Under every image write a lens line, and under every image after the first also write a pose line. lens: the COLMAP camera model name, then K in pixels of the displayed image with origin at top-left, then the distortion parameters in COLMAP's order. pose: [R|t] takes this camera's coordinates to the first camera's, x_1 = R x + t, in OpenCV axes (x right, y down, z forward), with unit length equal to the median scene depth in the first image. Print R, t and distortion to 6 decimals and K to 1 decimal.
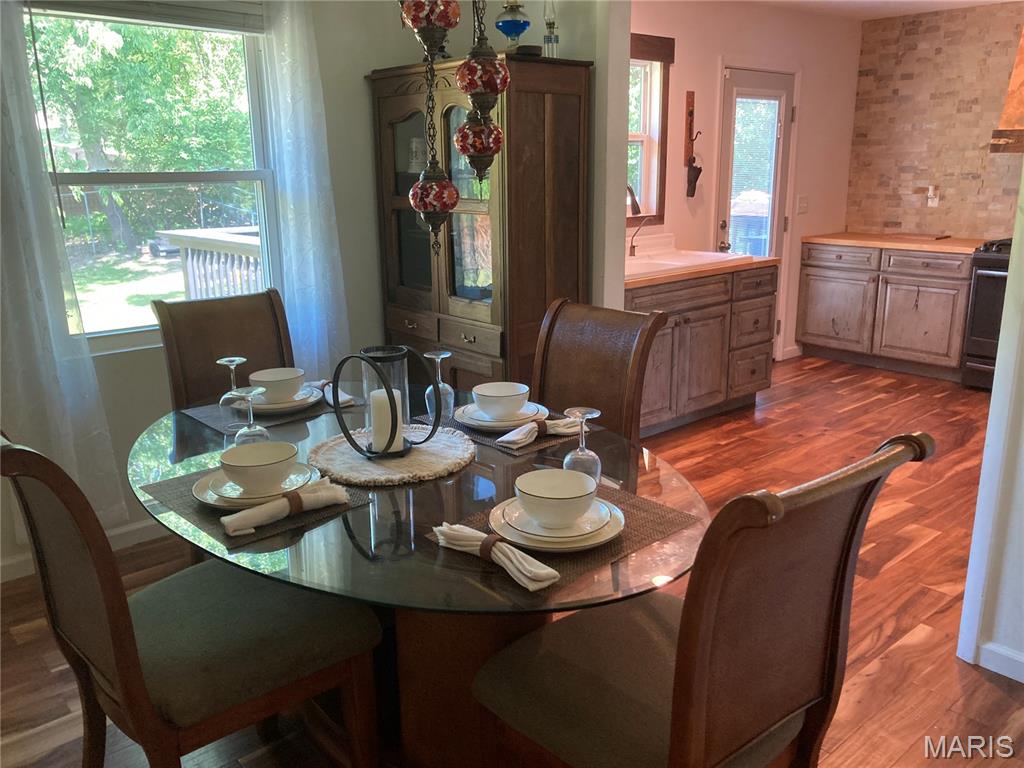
lens RADIAL K [[839.7, 0, 511.6], [0, 839.7, 386.7], [0, 0, 1]] dist [0.007522, -0.002478]
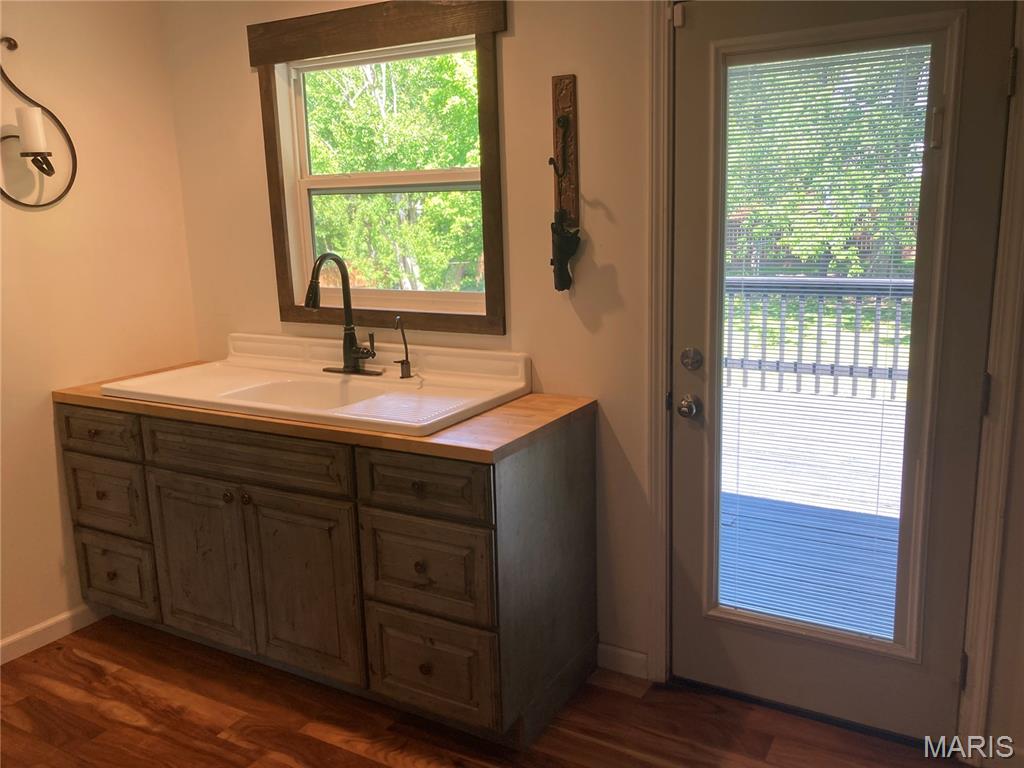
lens RADIAL K [[839.7, 0, 511.9], [0, 839.7, 381.1], [0, 0, 1]] dist [0.007522, -0.002478]
pose [[0.331143, 0.185518, -0.925163, 0.715579], [-0.221582, 0.968352, 0.114868, -0.239915], [0.917194, 0.166962, 0.361771, 0.861410]]
